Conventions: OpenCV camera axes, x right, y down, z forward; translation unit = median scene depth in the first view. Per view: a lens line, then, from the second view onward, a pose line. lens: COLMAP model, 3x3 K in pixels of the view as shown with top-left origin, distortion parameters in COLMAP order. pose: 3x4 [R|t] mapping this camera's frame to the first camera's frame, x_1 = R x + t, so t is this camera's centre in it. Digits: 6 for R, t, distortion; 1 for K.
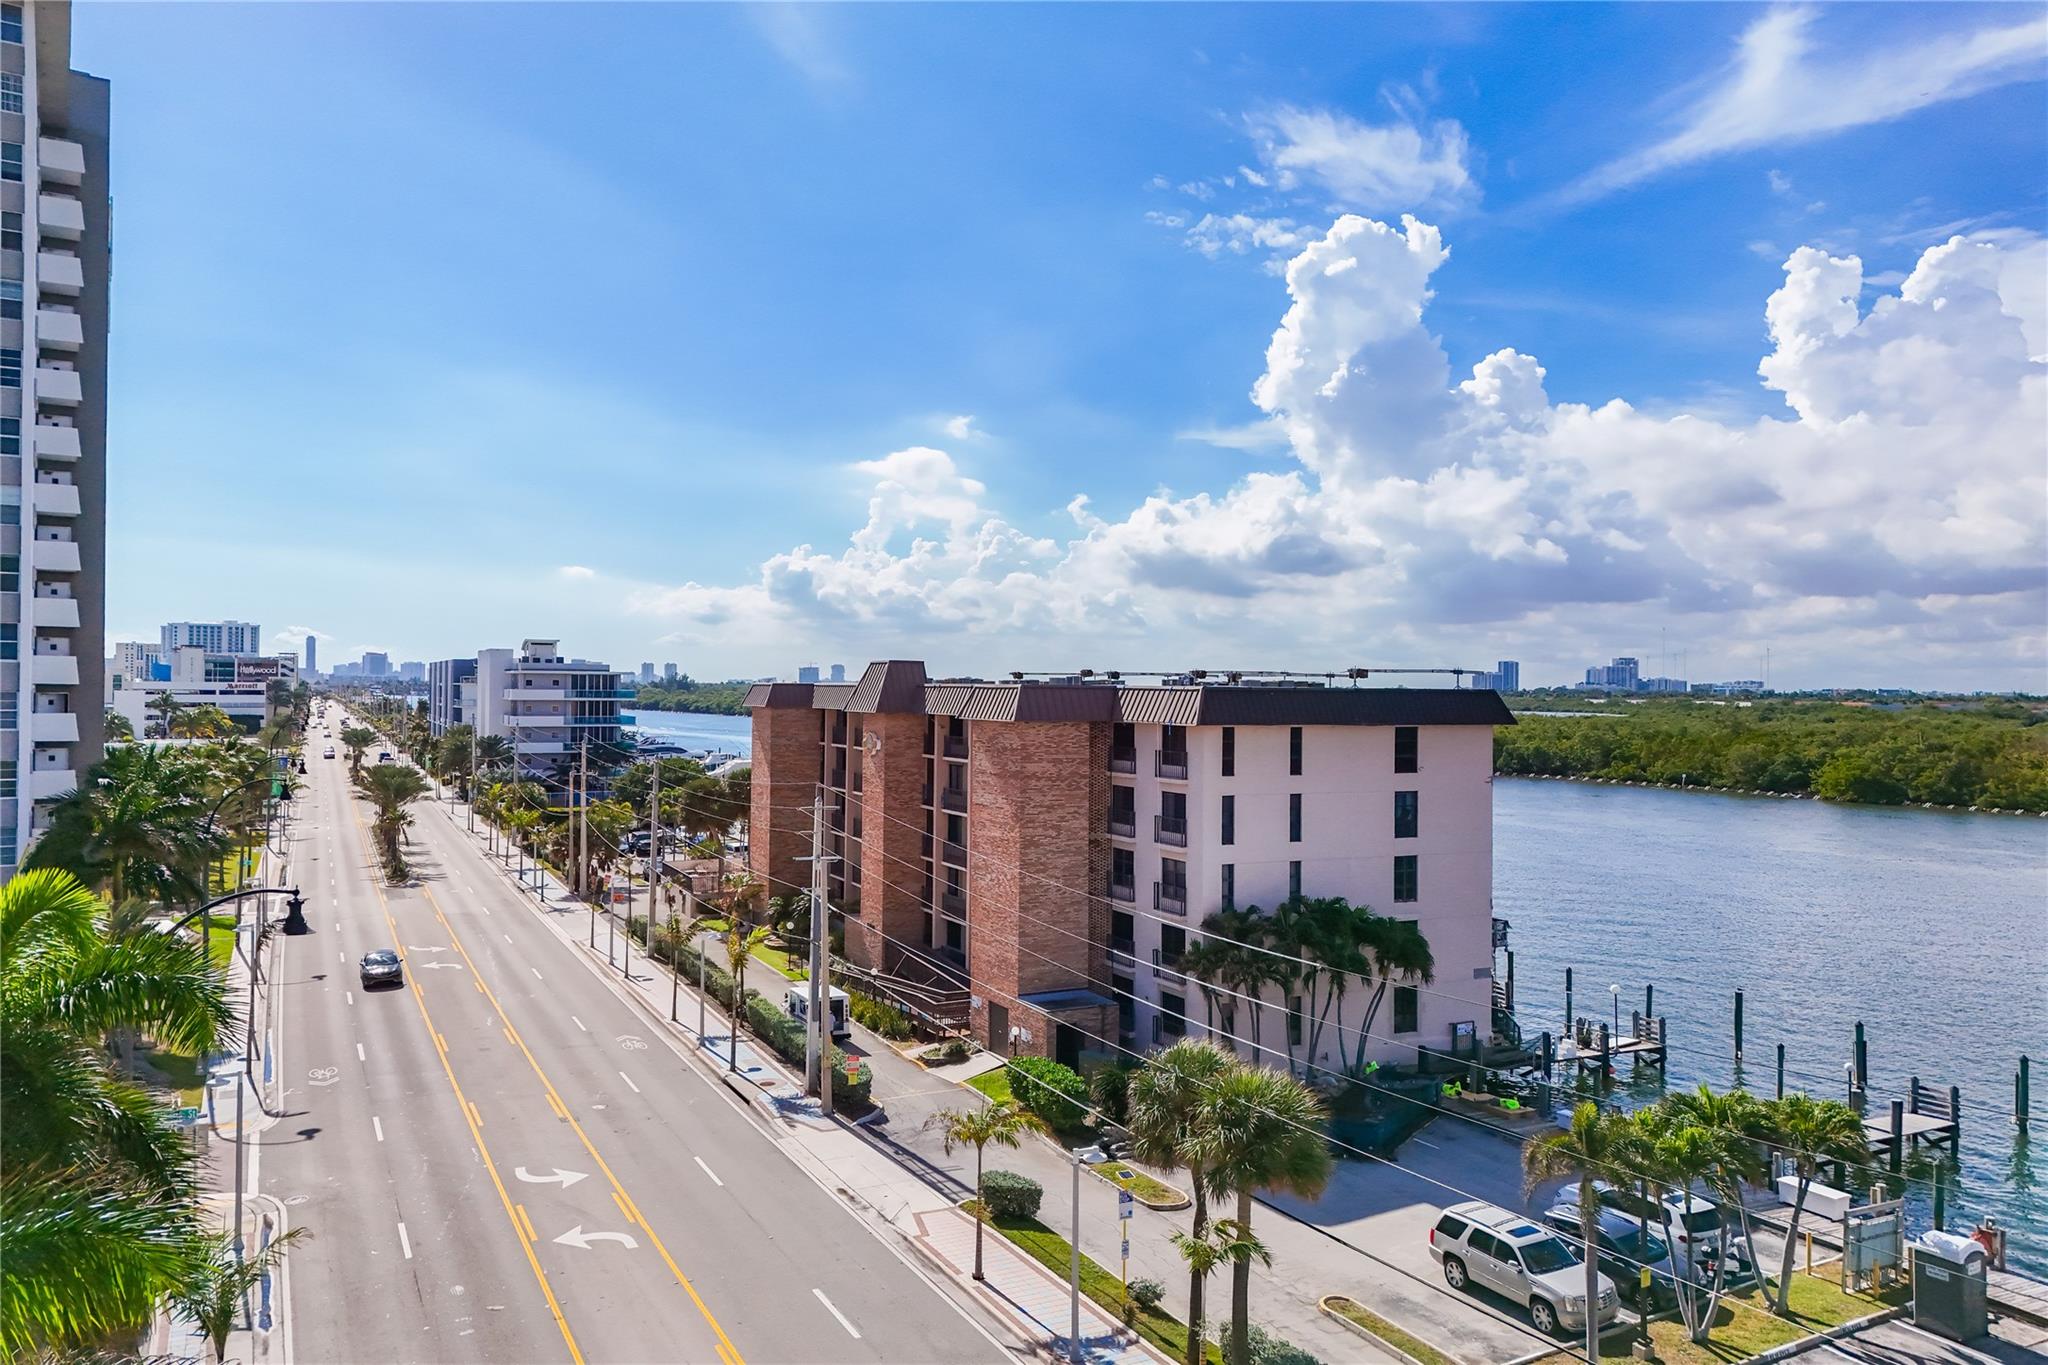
lens RADIAL K [[1479.5, 0, 1064.6], [0, 1479.5, 680.4], [0, 0, 1]] dist [0.101118, -0.117198]
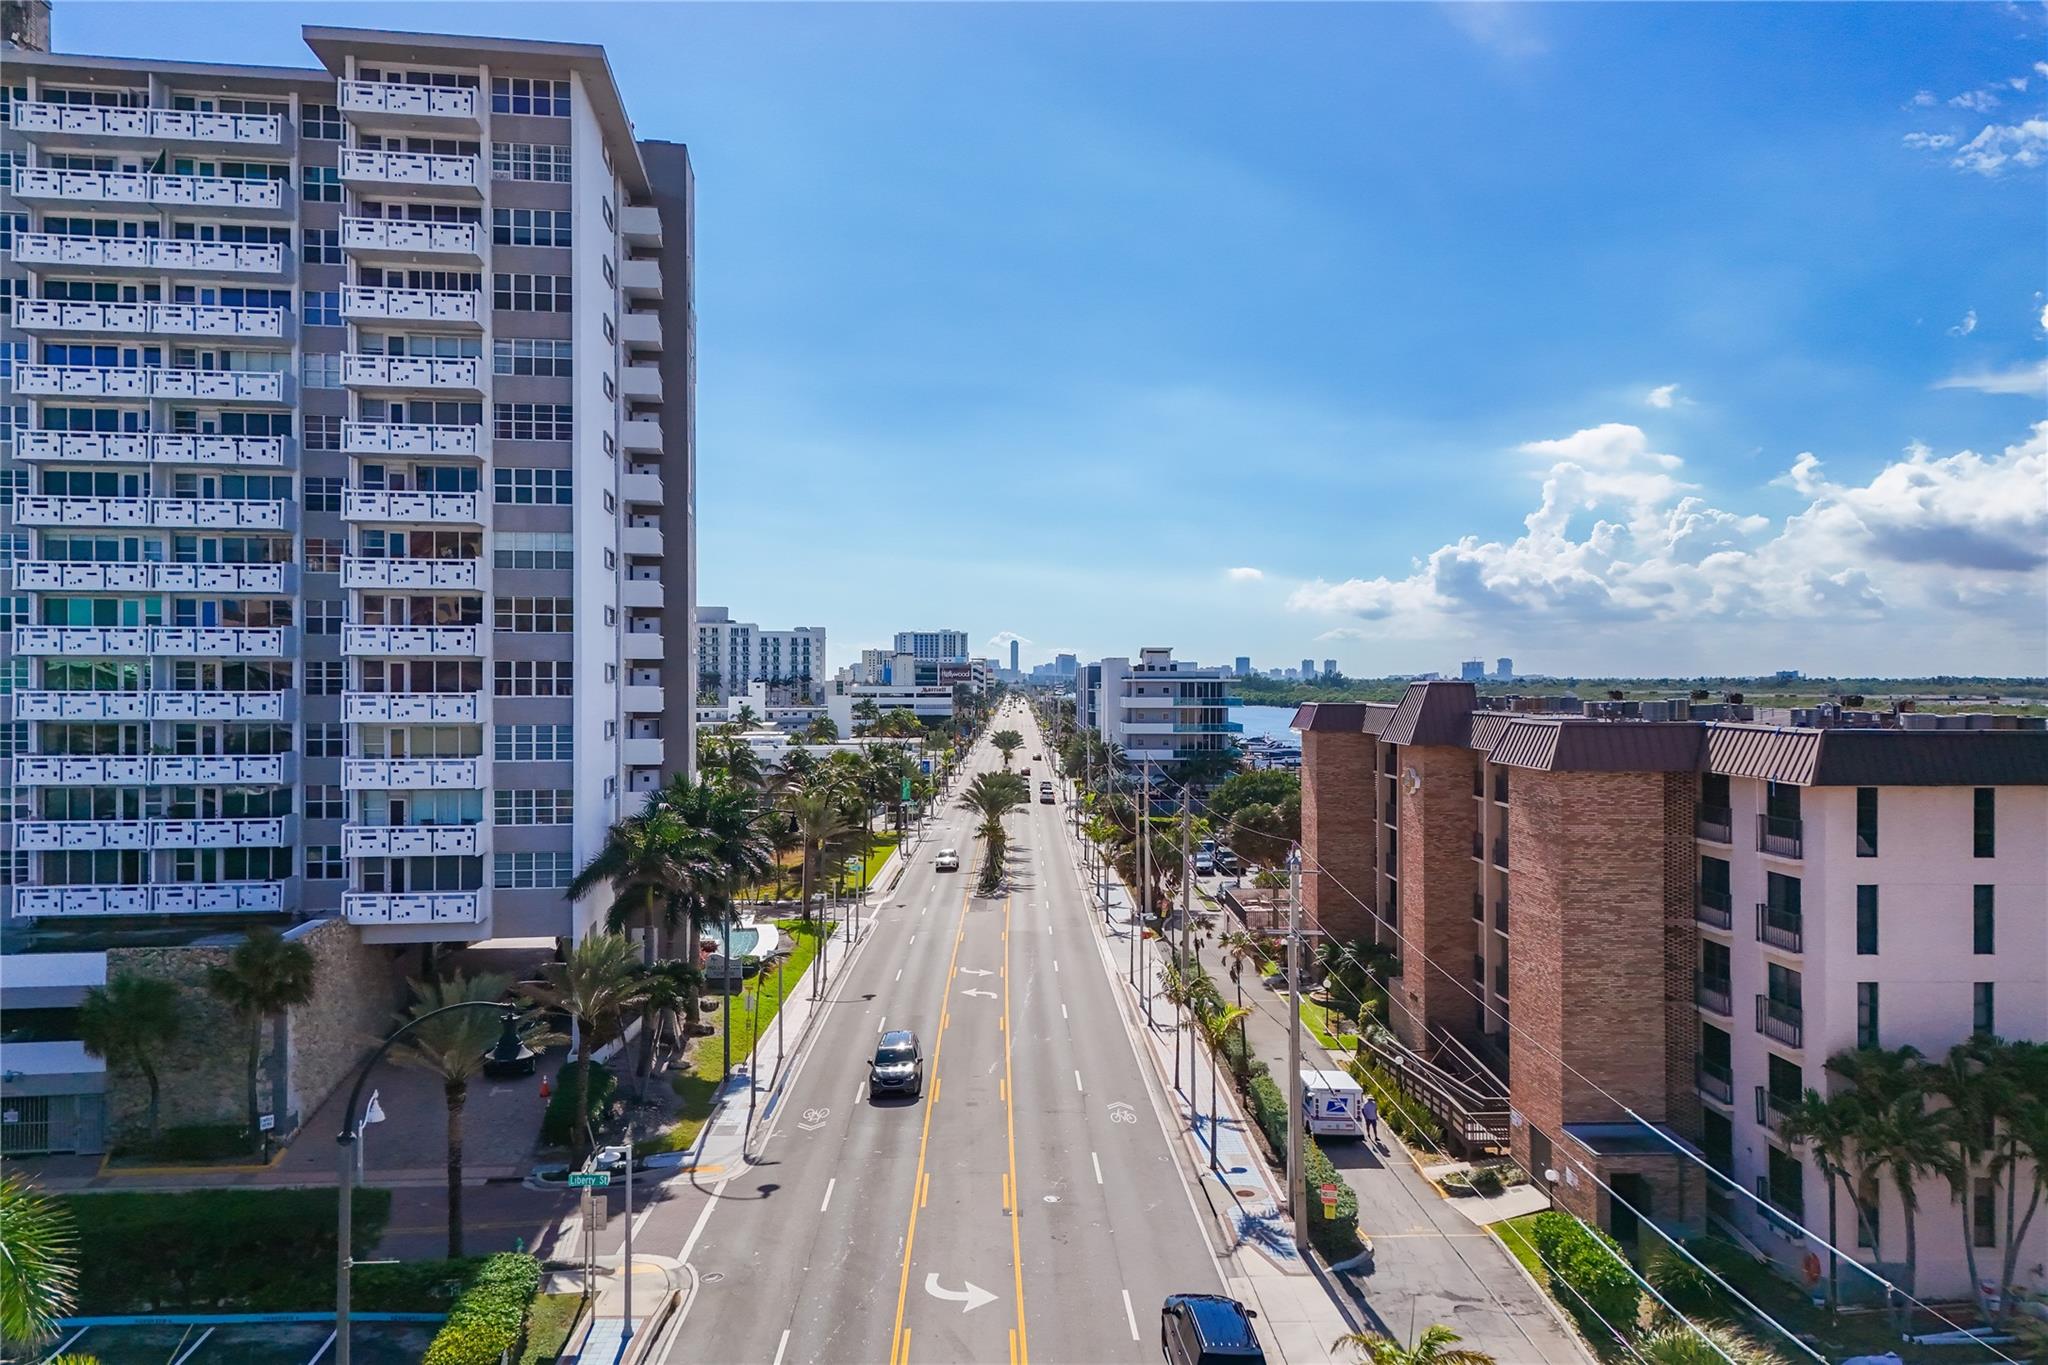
lens RADIAL K [[1479.5, 0, 1064.6], [0, 1479.5, 680.4], [0, 0, 1]] dist [0.101118, -0.117198]
pose [[0.902634, -0.004650, -0.430384, 0.070467], [0.006692, 0.999972, 0.003231, -0.023168], [0.430357, -0.005796, 0.902640, 0.176274]]
